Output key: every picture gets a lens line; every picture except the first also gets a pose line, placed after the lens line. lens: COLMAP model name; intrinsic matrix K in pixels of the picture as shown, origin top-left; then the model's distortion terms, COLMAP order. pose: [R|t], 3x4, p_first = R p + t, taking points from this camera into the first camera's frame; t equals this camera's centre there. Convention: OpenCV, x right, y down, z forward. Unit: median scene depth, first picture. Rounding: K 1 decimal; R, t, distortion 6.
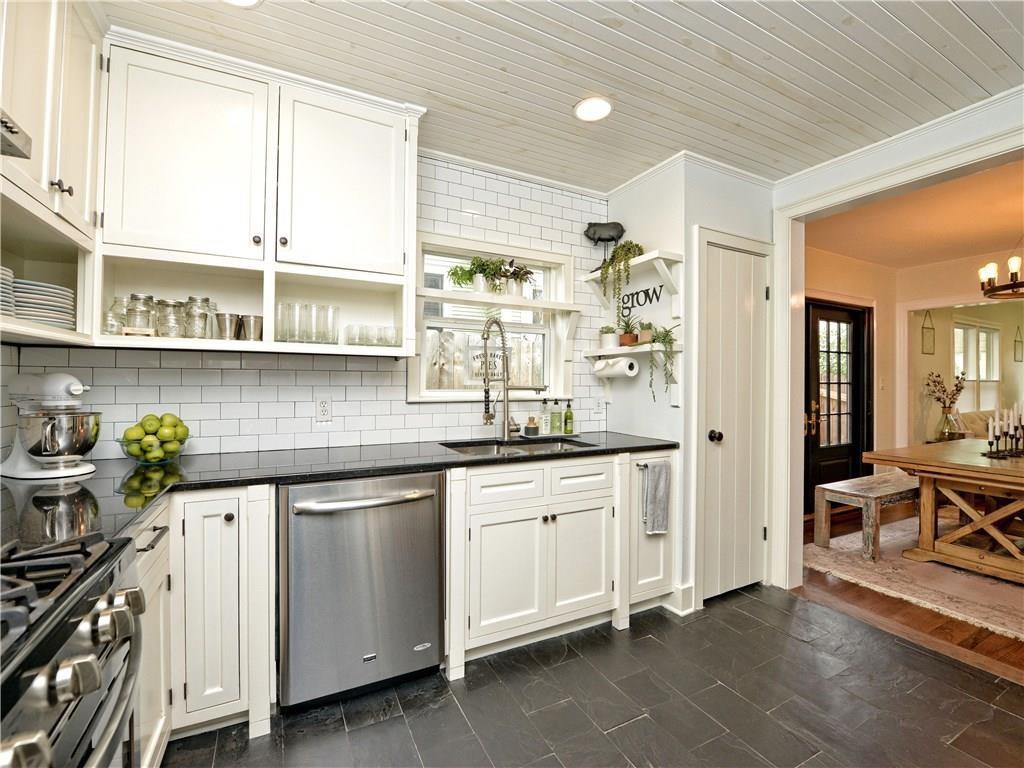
lens RADIAL K [[454.6, 0, 513.0], [0, 454.6, 382.8], [0, 0, 1]] dist [-0.017079, -0.000986]
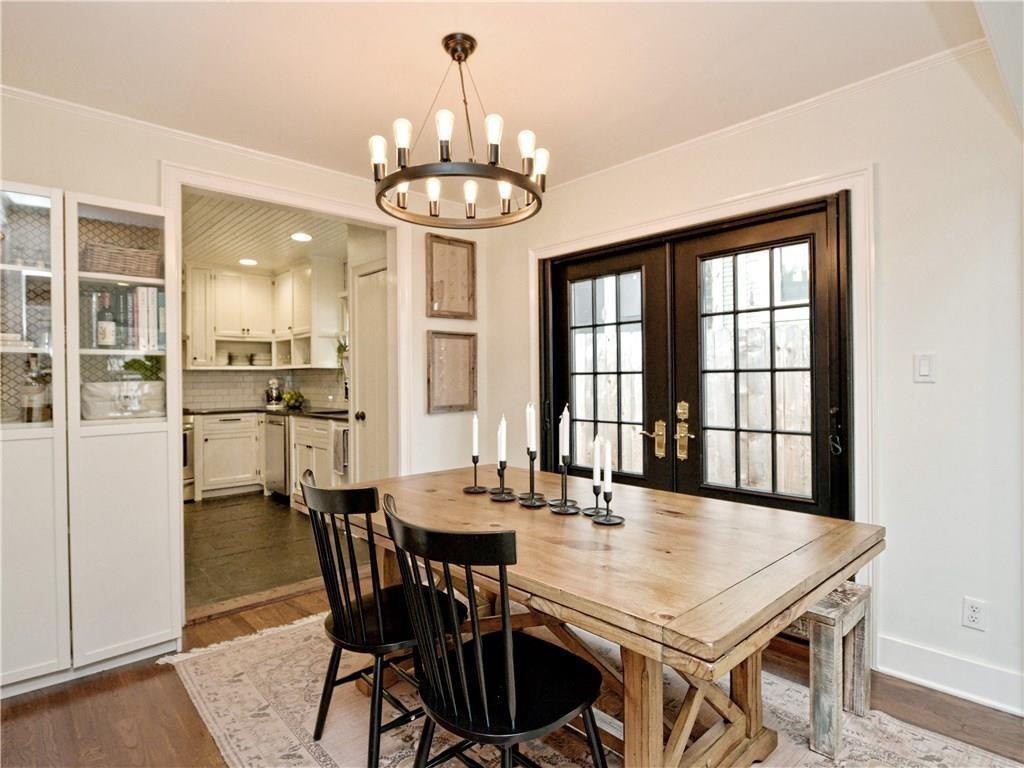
lens RADIAL K [[558.6, 0, 508.7], [0, 558.6, 377.6], [0, 0, 1]] dist [-0.005570, -0.001600]
pose [[0.275632, -0.009979, -0.961211, 2.185061], [0.012379, 0.999900, -0.006831, 0.017926], [0.961184, -0.010016, 0.275728, 0.947181]]
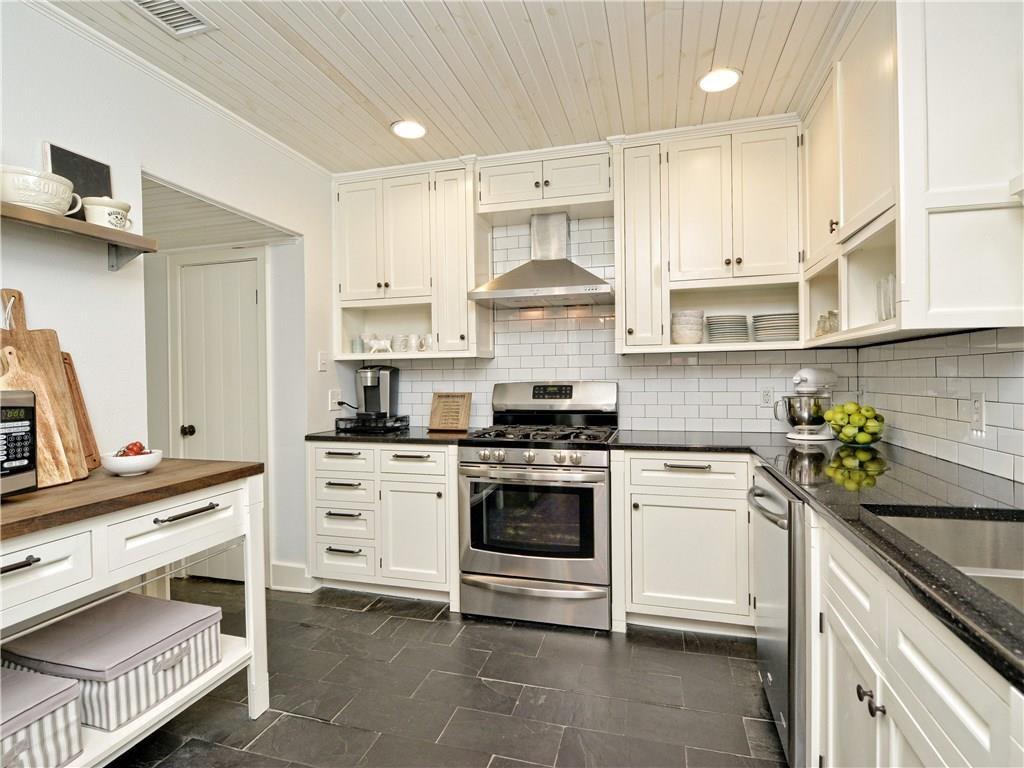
lens RADIAL K [[506.5, 0, 527.5], [0, 506.5, 379.6], [0, 0, 1]] dist [-0.010701, -0.002223]
pose [[-0.665288, 0.009410, -0.746527, 0.493951], [0.011042, 0.999935, 0.002763, 0.000664], [0.746505, -0.006405, -0.665349, 0.865723]]
